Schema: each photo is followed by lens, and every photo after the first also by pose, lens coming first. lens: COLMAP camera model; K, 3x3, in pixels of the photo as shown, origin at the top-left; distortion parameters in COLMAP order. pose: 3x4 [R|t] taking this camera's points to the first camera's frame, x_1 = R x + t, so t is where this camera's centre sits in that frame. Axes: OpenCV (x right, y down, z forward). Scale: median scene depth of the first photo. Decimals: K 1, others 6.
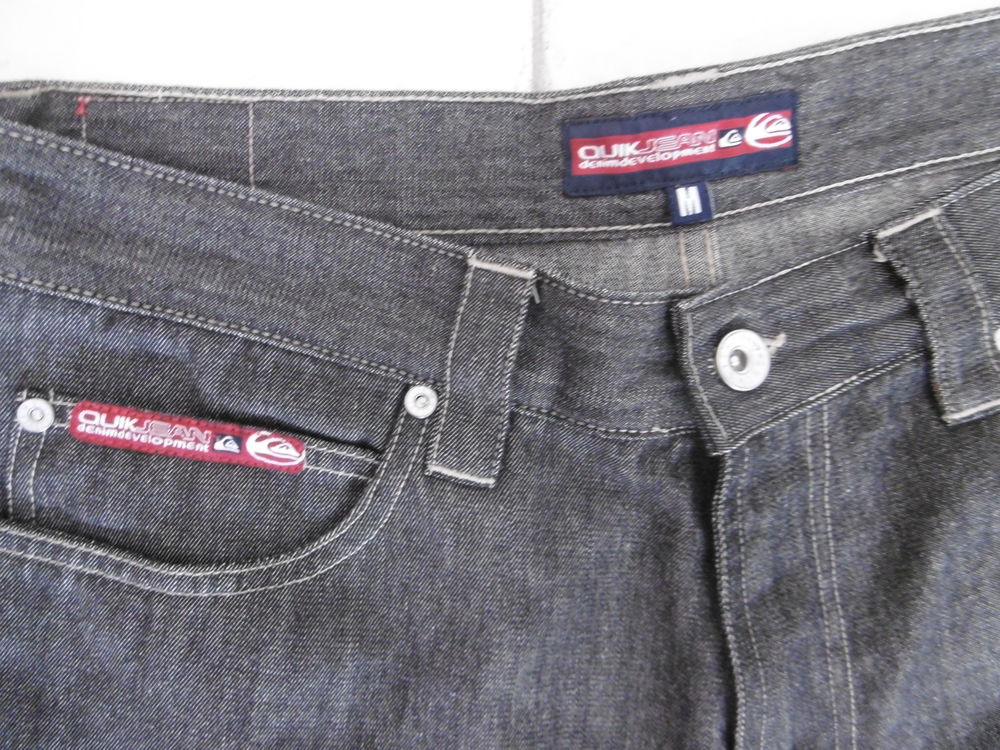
lens RADIAL K [[702.3, 0, 500.0], [0, 702.3, 375.0], [0, 0, 1]] dist [-0.018683, -0.000074]
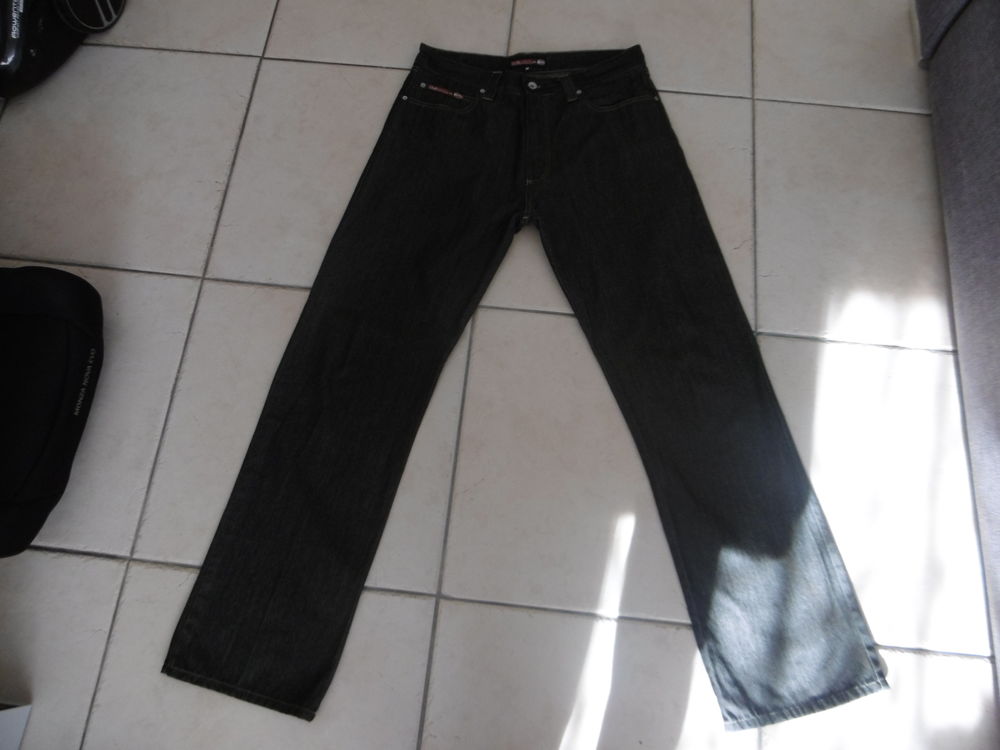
lens RADIAL K [[702.3, 0, 500.0], [0, 702.3, 375.0], [0, 0, 1]] dist [-0.018683, -0.000074]
pose [[0.993487, 0.099062, -0.056299, 0.654533], [-0.113016, 0.919600, -0.376248, 4.756953], [0.014500, 0.380161, 0.924807, -3.861174]]
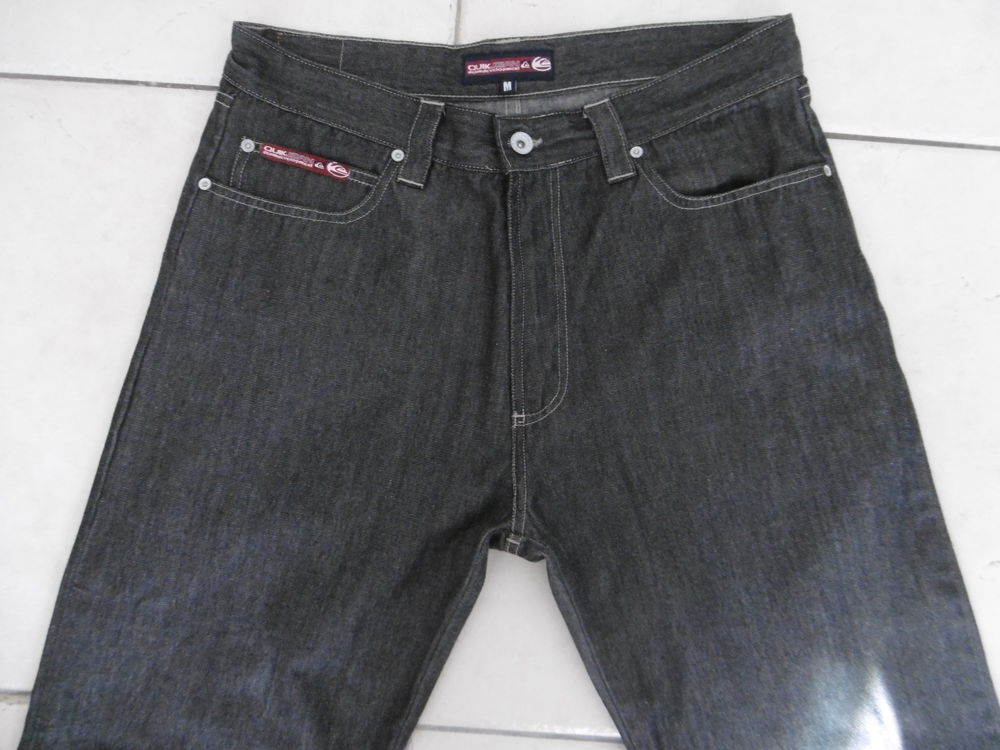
lens RADIAL K [[702.3, 0, 500.0], [0, 702.3, 375.0], [0, 0, 1]] dist [-0.018683, -0.000074]
pose [[0.996807, 0.078959, -0.011918, 0.351273], [-0.079802, 0.990359, -0.113228, 1.088968], [0.002863, 0.113818, 0.993498, -1.433072]]
